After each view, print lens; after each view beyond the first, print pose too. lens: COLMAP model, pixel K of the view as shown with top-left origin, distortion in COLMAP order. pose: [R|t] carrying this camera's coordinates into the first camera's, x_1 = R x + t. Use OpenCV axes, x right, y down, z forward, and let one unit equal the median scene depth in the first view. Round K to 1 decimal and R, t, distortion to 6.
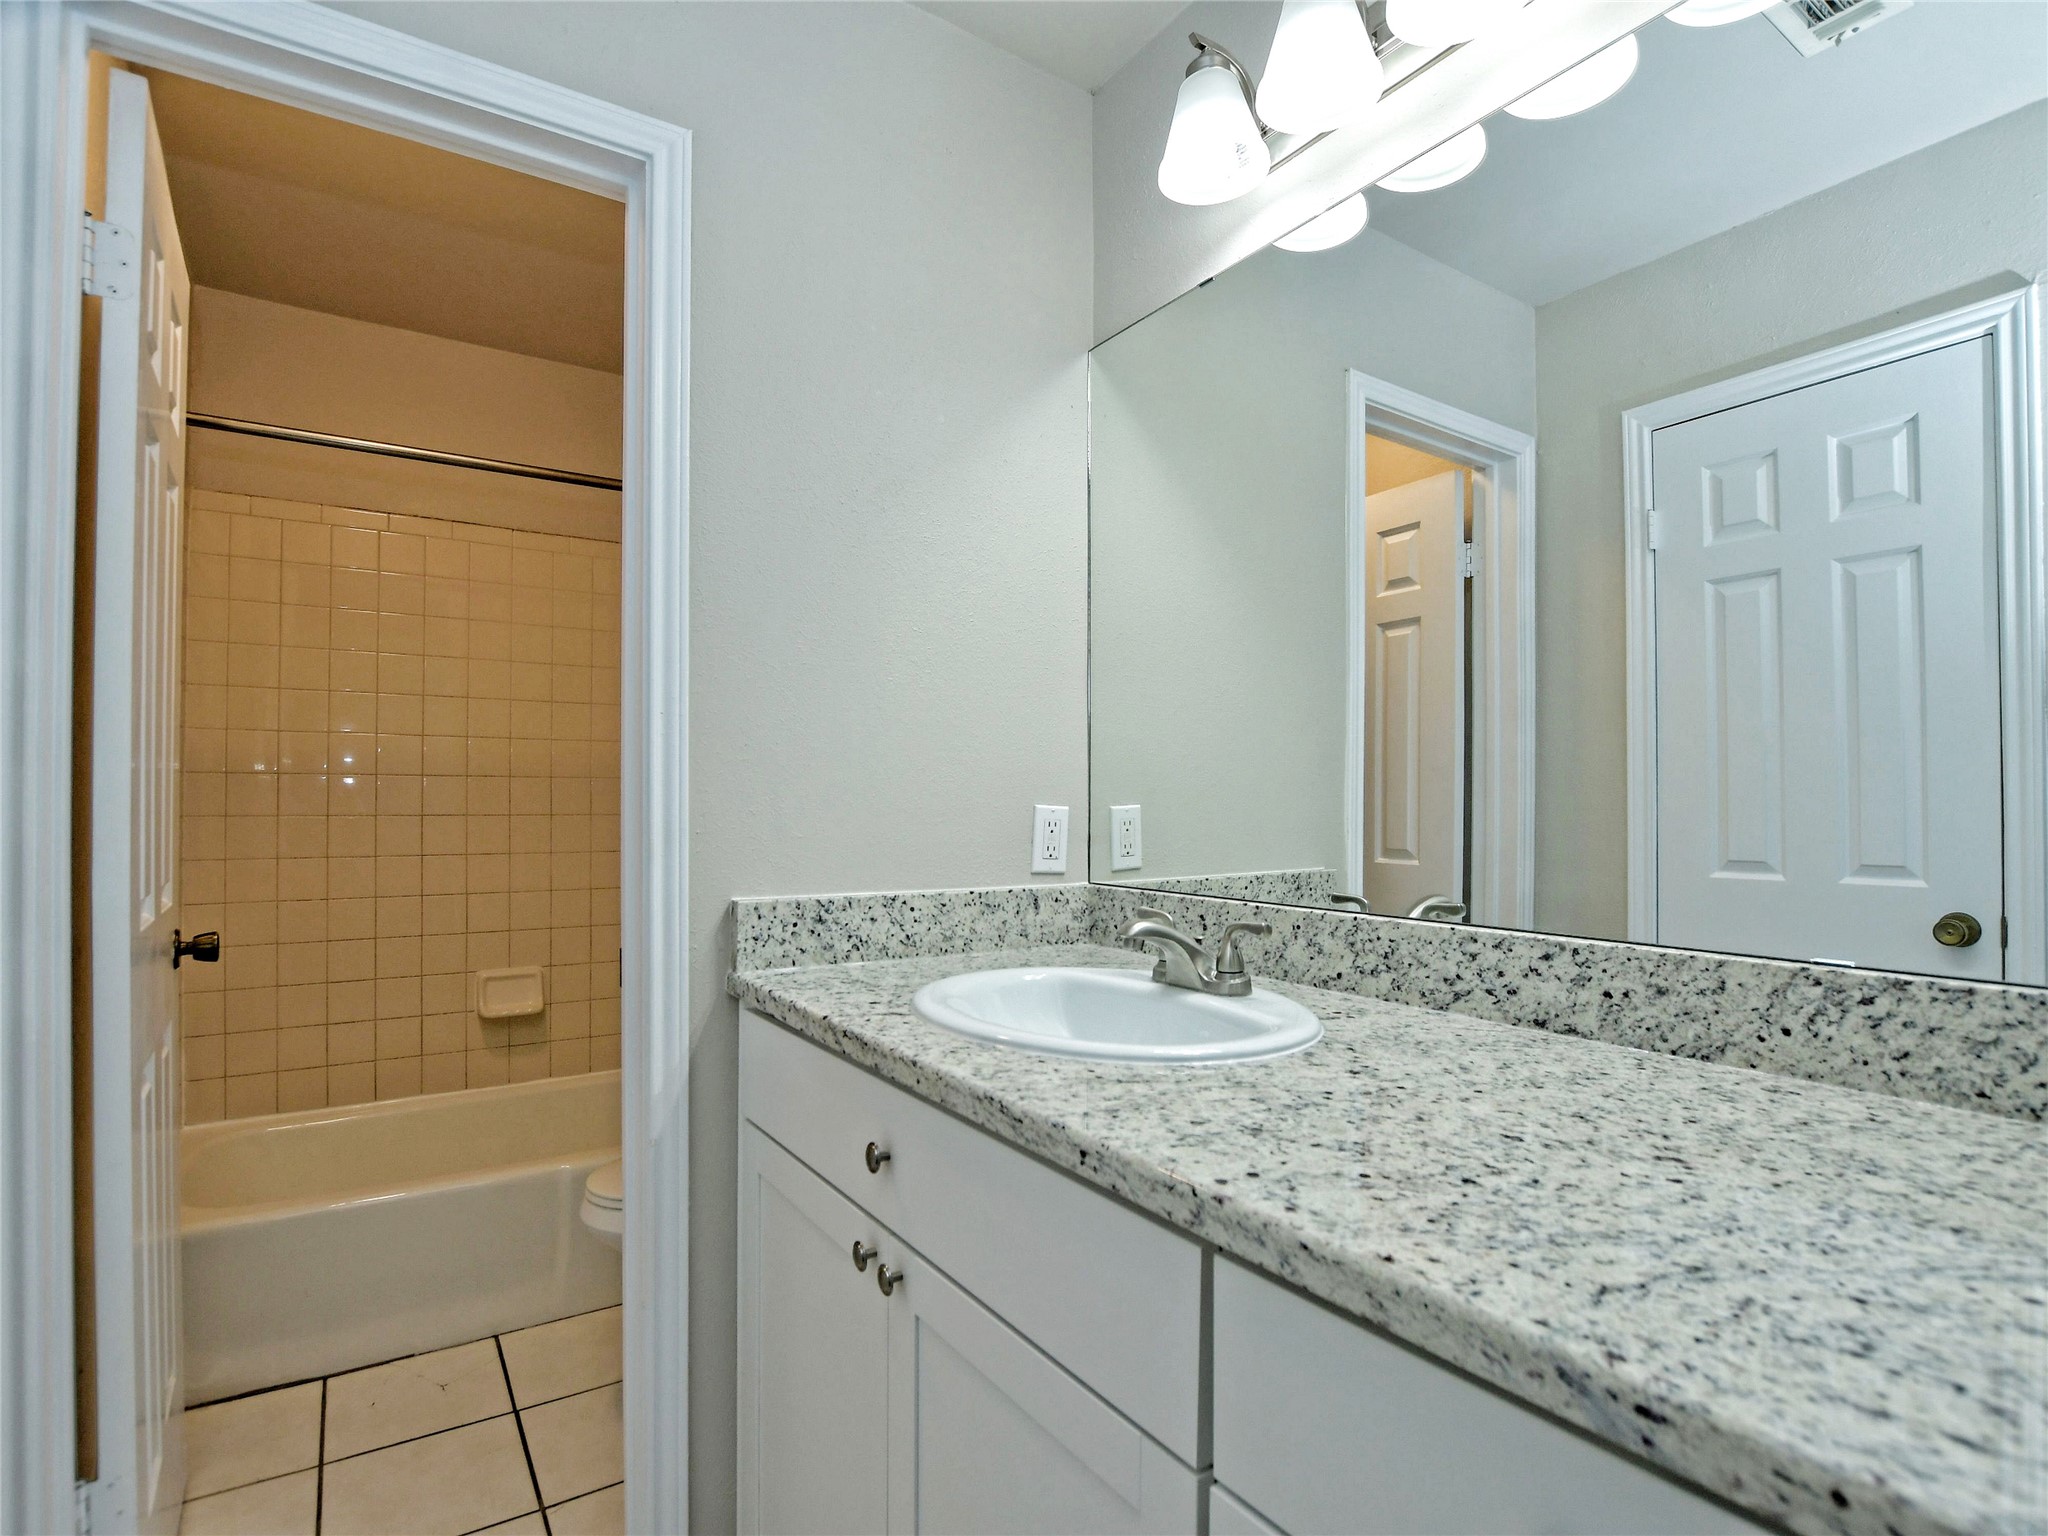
lens RADIAL K [[1016.0, 0, 1004.4], [0, 1016.0, 783.0], [0, 0, 1]] dist [-0.030974, 0.001476]
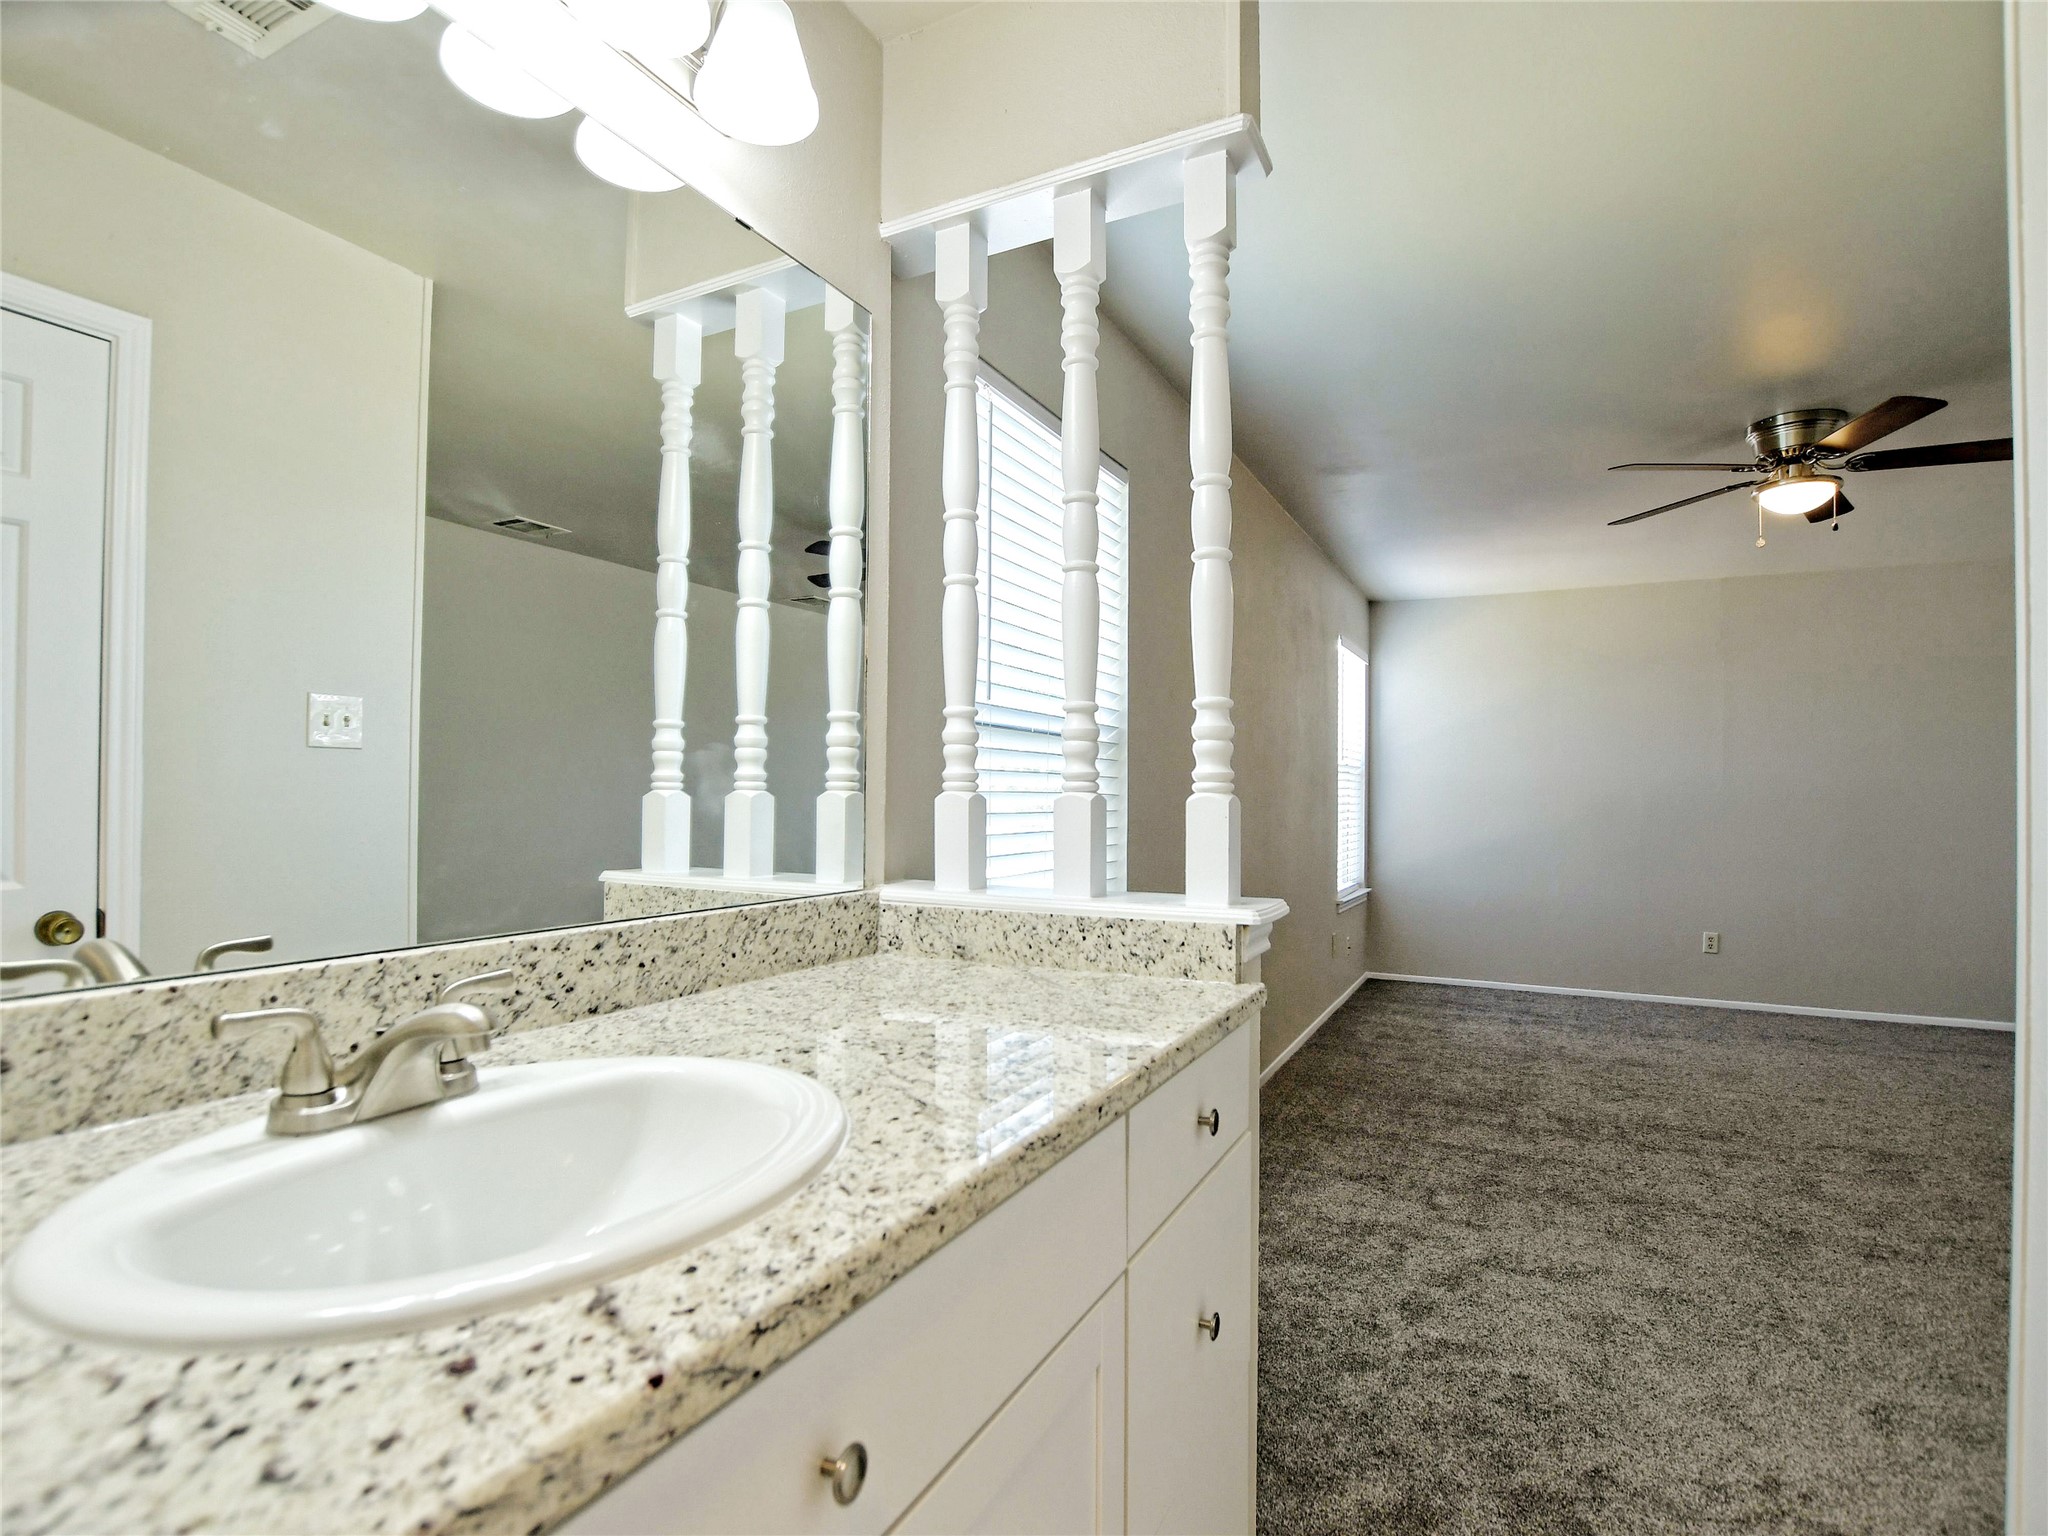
lens RADIAL K [[1016.0, 0, 1002.1], [0, 1016.0, 781.4], [0, 0, 1]] dist [-0.030974, 0.001476]
pose [[-0.479444, 0.010091, 0.877514, -0.602292], [-0.019059, 0.999578, -0.021908, 0.012969], [-0.877365, -0.027228, -0.479050, 1.129082]]
